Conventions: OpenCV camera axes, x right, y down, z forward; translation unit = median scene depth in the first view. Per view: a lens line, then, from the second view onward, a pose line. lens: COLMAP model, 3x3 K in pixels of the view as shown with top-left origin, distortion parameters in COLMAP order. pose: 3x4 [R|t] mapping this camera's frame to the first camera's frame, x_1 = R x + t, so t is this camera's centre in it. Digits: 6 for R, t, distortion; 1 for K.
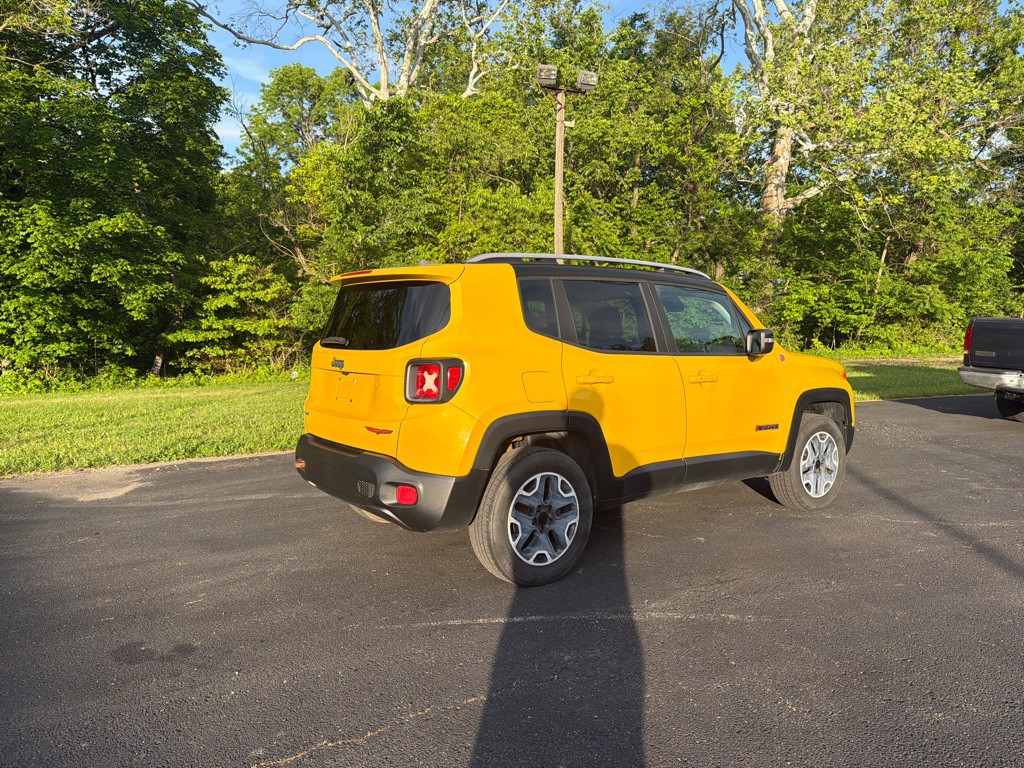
lens RADIAL K [[737.3, 0, 512.0], [0, 737.3, 384.0], [0, 0, 1]] dist [0.099746, -0.147968]
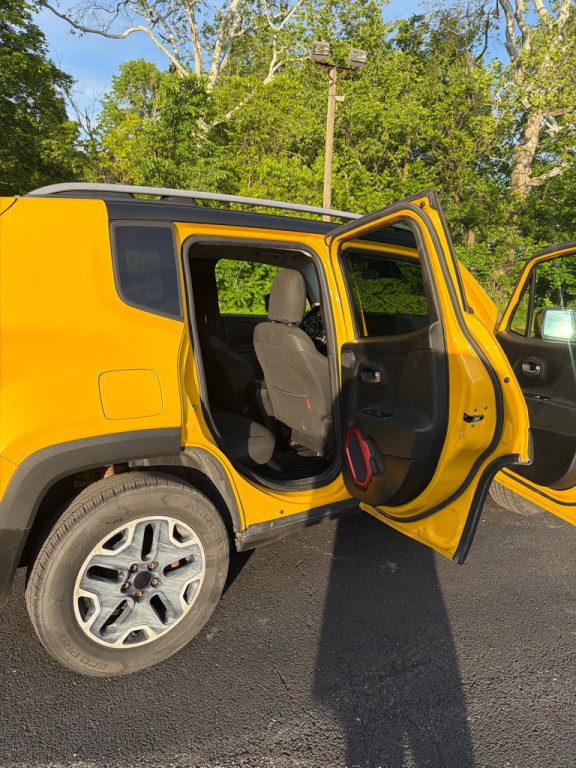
lens RADIAL K [[559.9, 0, 288.0], [0, 559.9, 384.0], [0, 0, 1]] dist [0.003530, 0.001496]
pose [[0.998695, 0.037241, -0.034948, 0.030075], [-0.033169, 0.993308, 0.110630, -0.010111], [0.038834, -0.109326, 0.993247, 0.079879]]
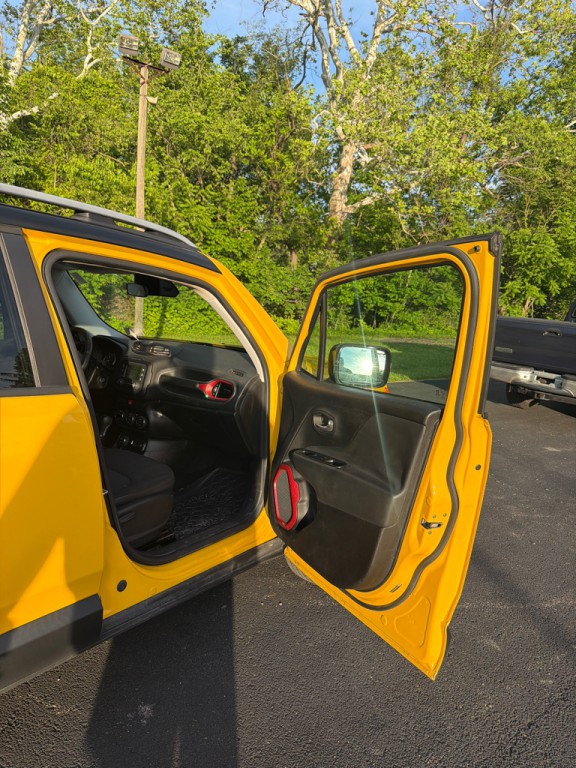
lens RADIAL K [[553.0, 0, 288.0], [0, 553.0, 384.0], [0, 0, 1]] dist [0.099746, -0.147968]
pose [[0.966600, 0.026194, 0.254948, 0.047568], [-0.046276, 0.996251, 0.073094, -0.014268], [-0.252078, -0.082450, 0.964188, 0.113489]]
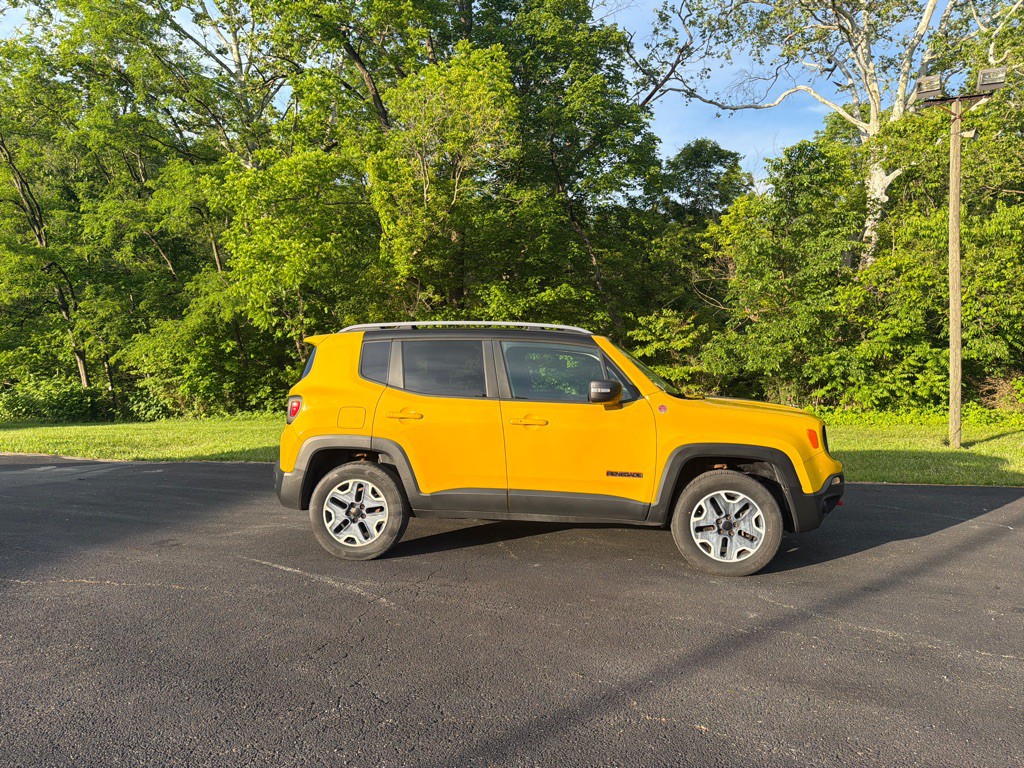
lens RADIAL K [[725.2, 0, 478.6], [0, 725.2, 382.7], [0, 0, 1]] dist [0.111633, -0.147262]
pose [[0.702973, 0.013385, -0.711090, 0.185946], [-0.058232, 0.997549, -0.038790, -0.003532], [0.708828, 0.068676, 0.702030, 0.029067]]
